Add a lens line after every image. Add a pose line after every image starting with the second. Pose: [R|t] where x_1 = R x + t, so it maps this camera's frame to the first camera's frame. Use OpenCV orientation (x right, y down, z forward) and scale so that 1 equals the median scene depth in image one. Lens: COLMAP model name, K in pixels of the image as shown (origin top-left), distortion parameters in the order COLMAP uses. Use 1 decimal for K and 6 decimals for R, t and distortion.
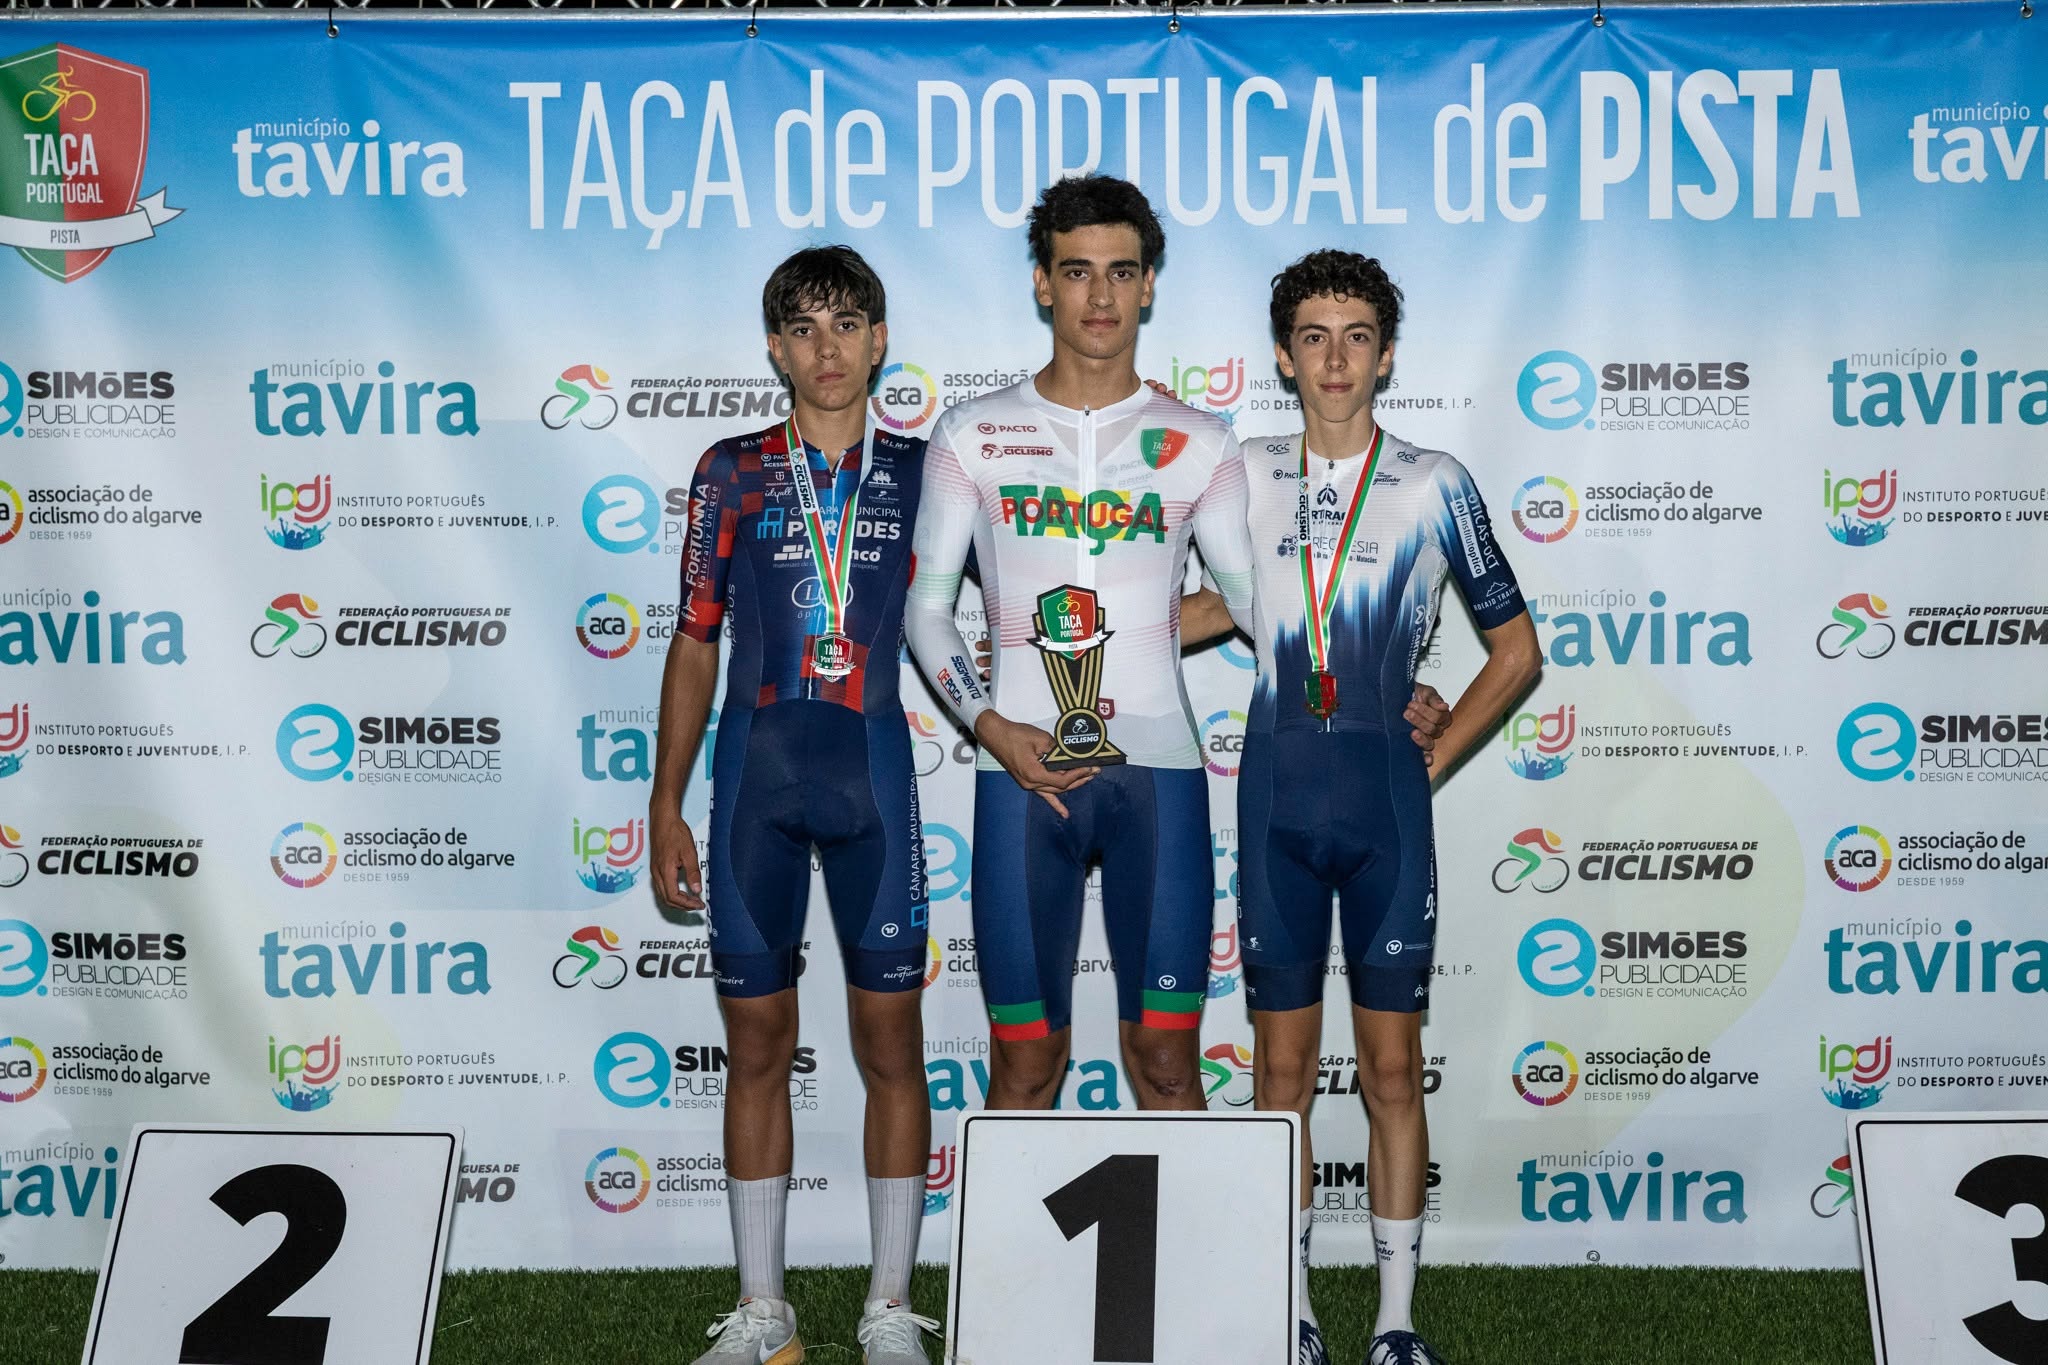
lens RADIAL K [[5655.5, 0, 934.3], [0, 5655.5, 686.6], [0, 0, 1]] dist [0.058666, -0.491355]
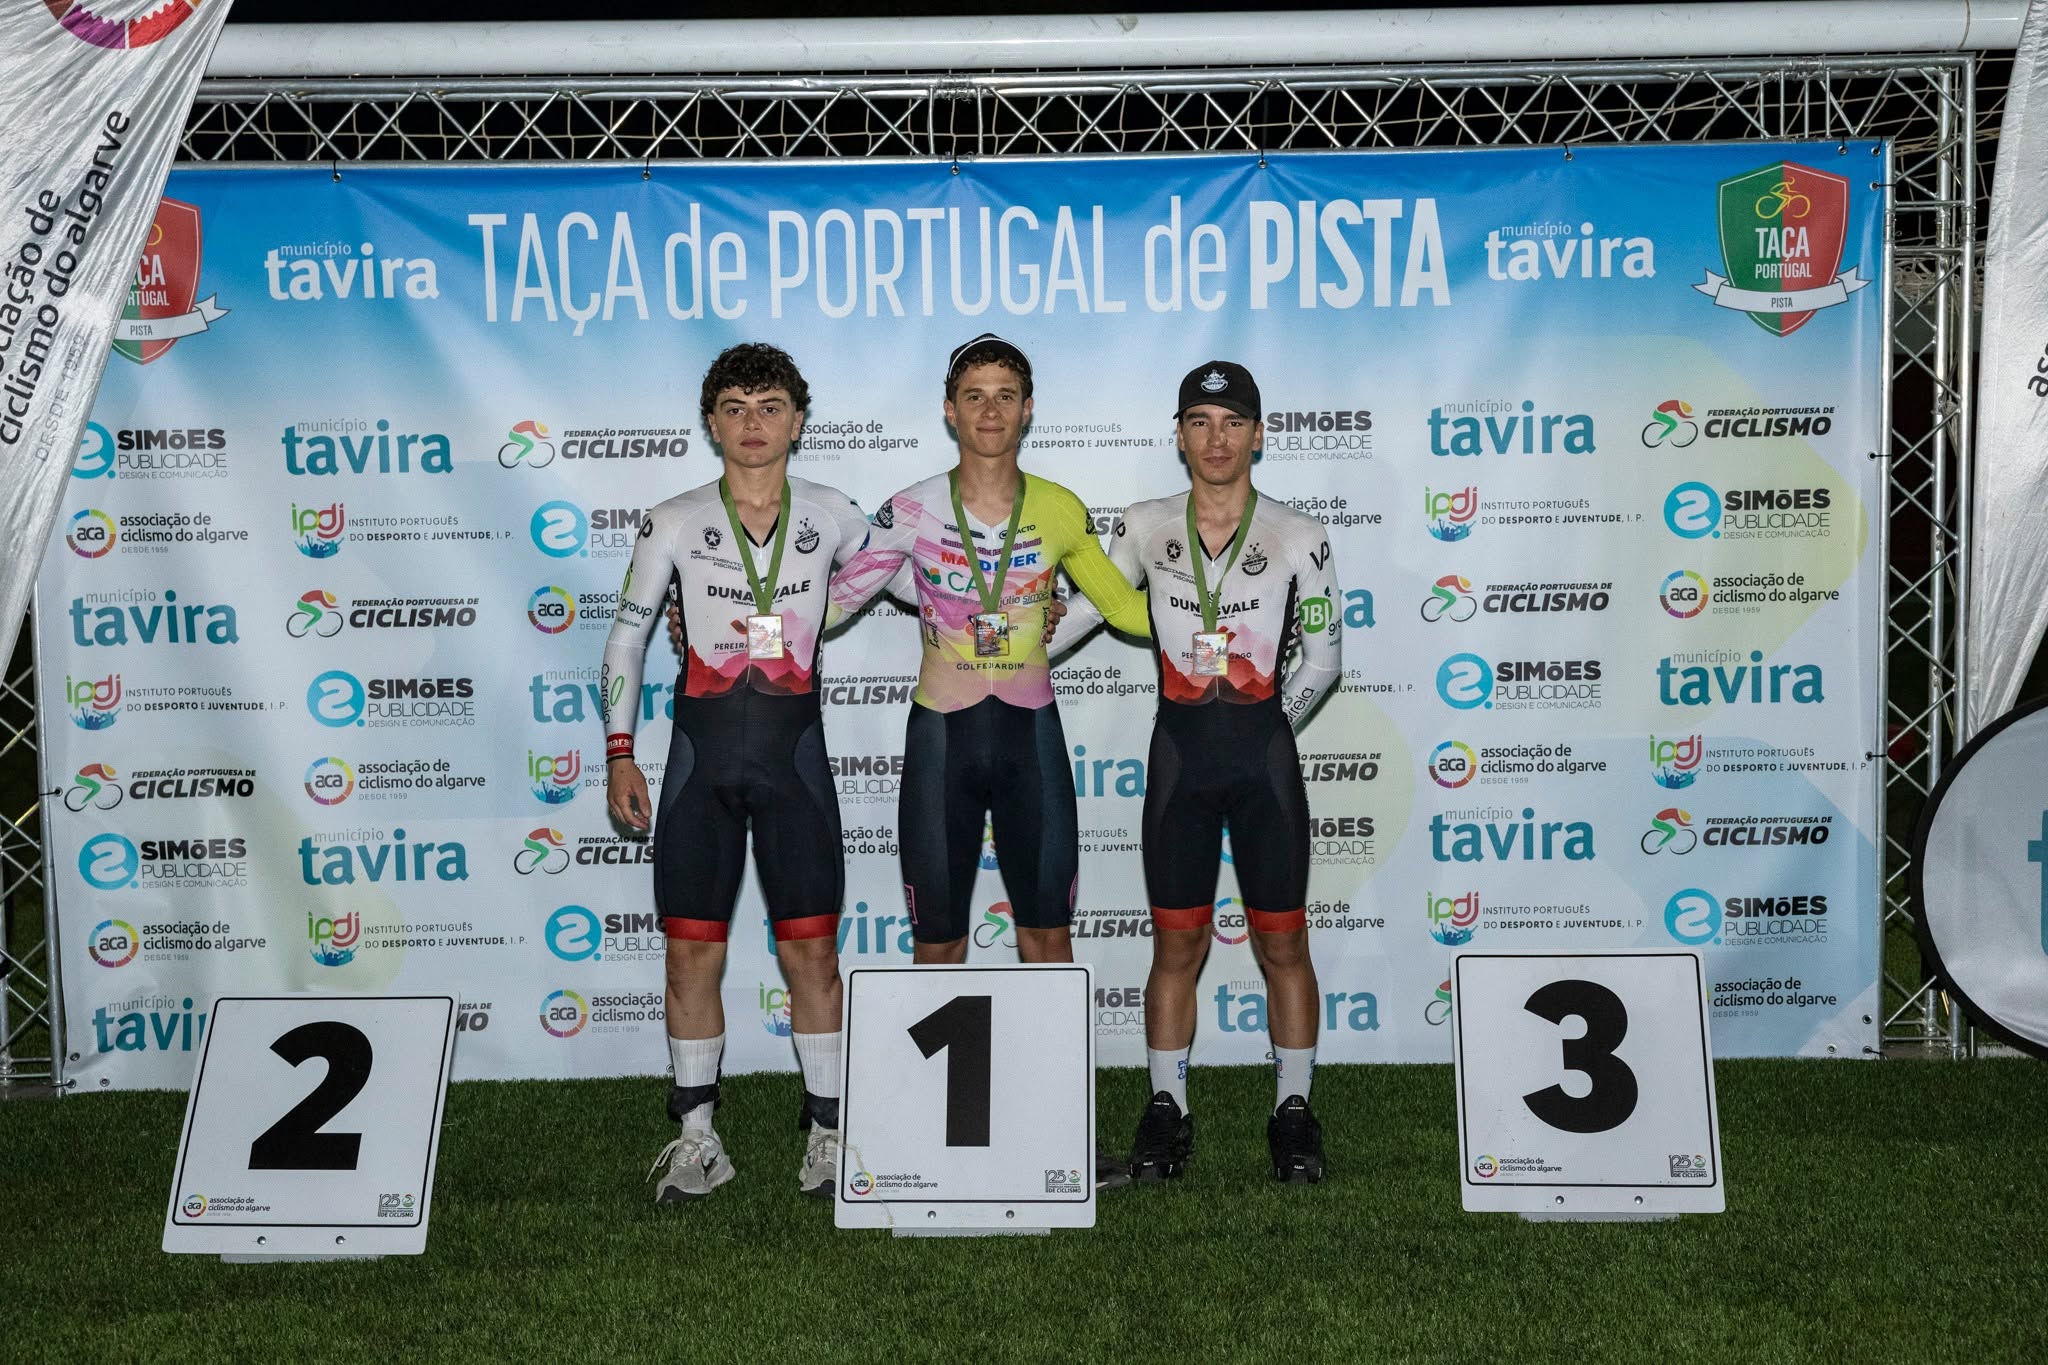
lens RADIAL K [[5504.7, 0, 981.9], [0, 5504.7, 612.1], [0, 0, 1]] dist [-0.044760, 0.215336]
pose [[0.998545, -0.012162, 0.052542, -0.023144], [0.013076, 0.999769, -0.017082, 0.013825], [-0.052322, 0.017744, 0.998473, -0.339829]]
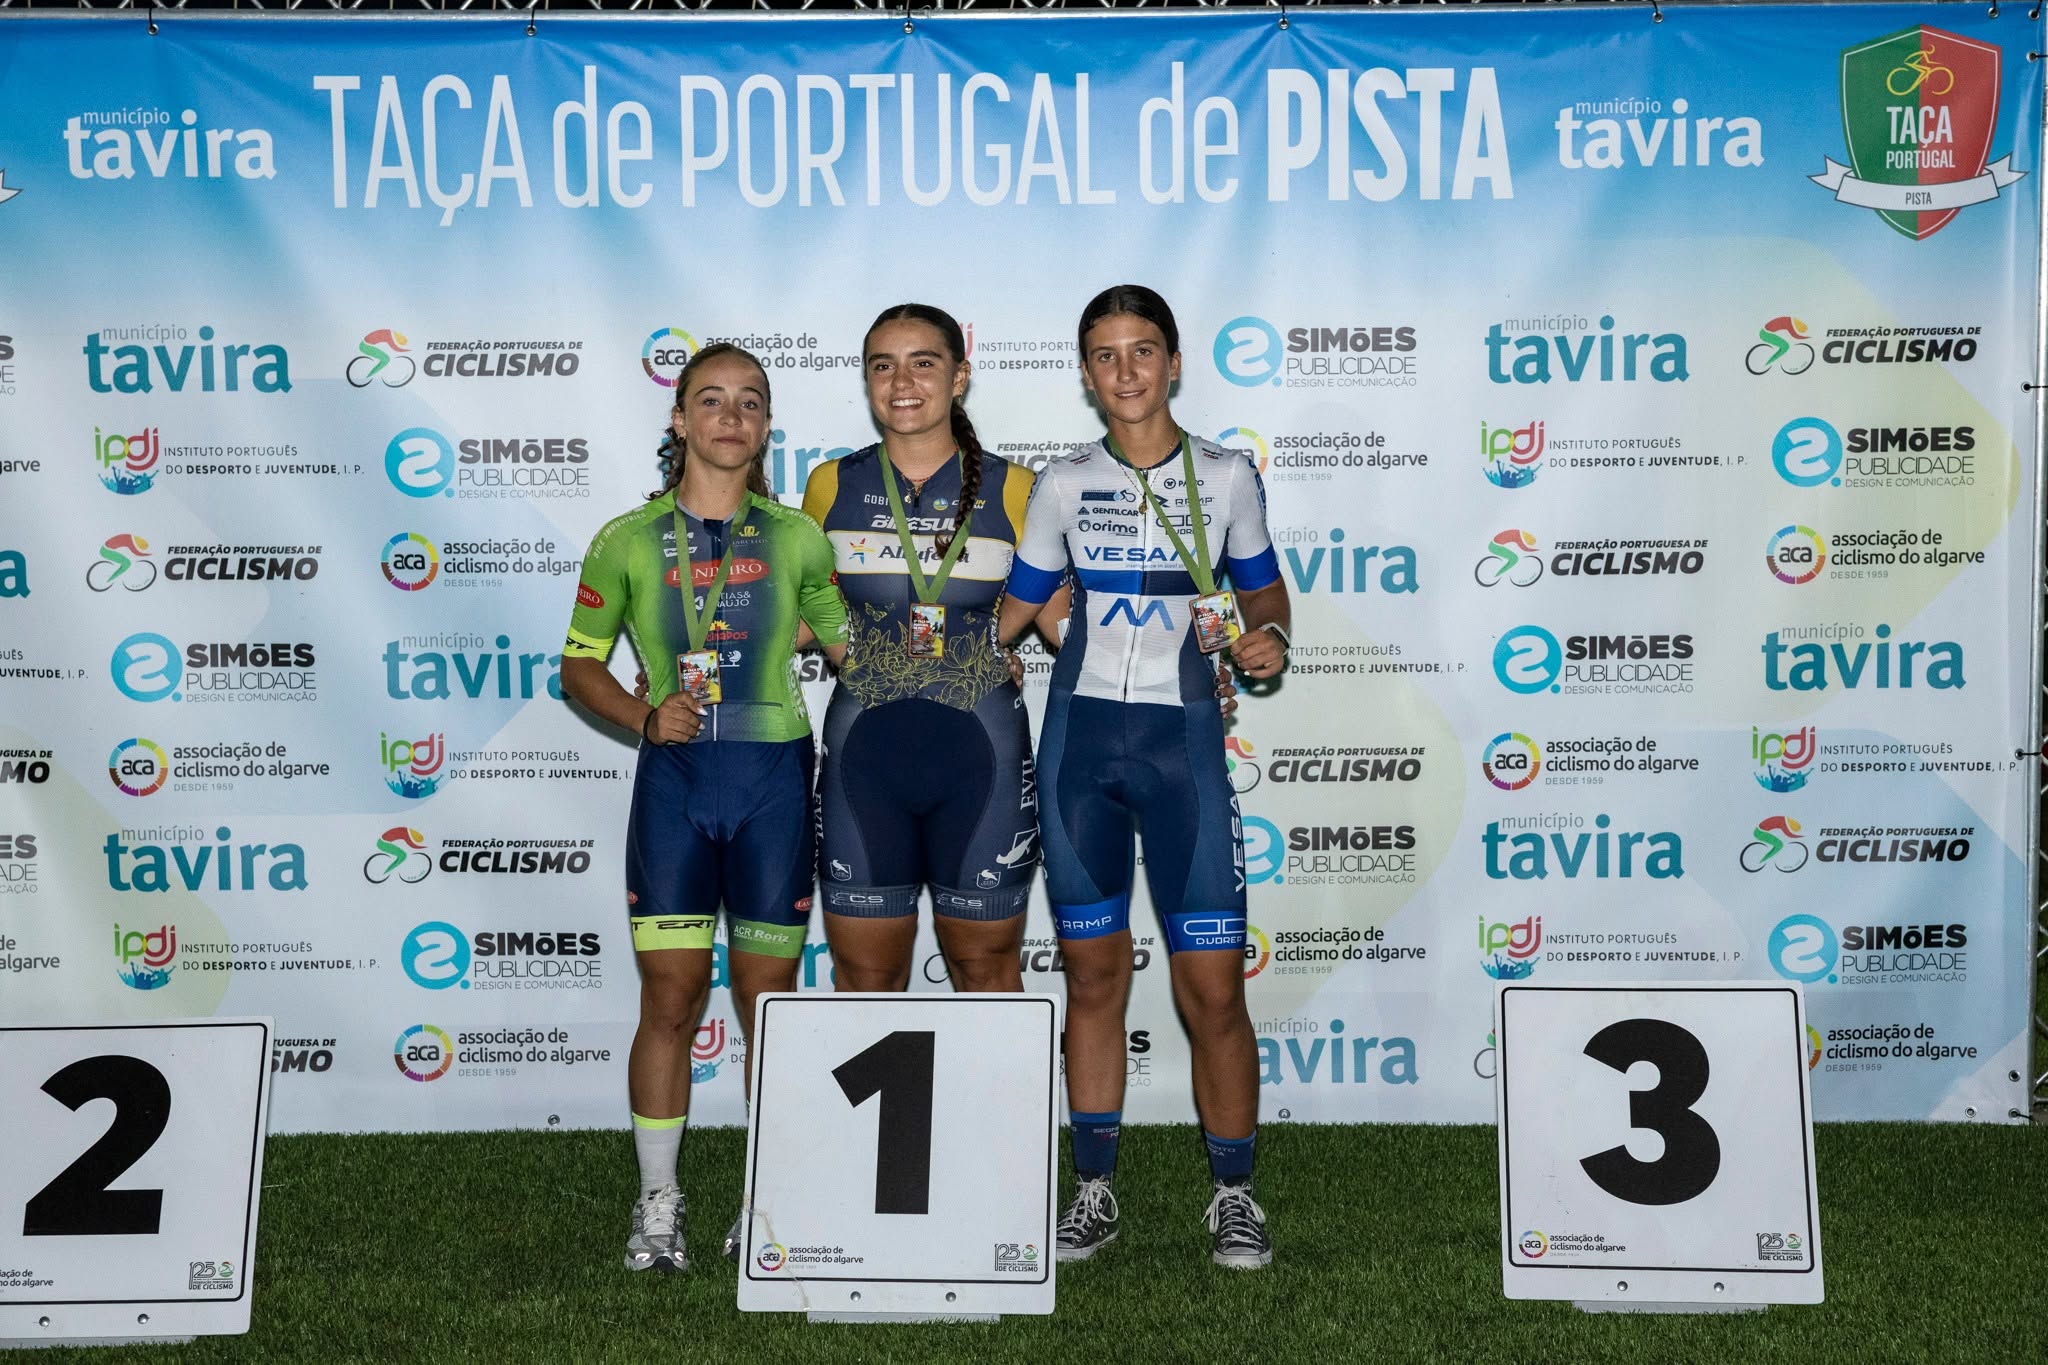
lens RADIAL K [[6039.2, 0, 1028.8], [0, 6039.2, 646.9], [0, 0, 1]] dist [0.022624, 0.320847]
pose [[0.997636, -0.004688, 0.068566, -0.017068], [0.004633, 0.999989, 0.000970, 0.005432], [-0.068570, -0.000650, 0.997646, -0.203101]]
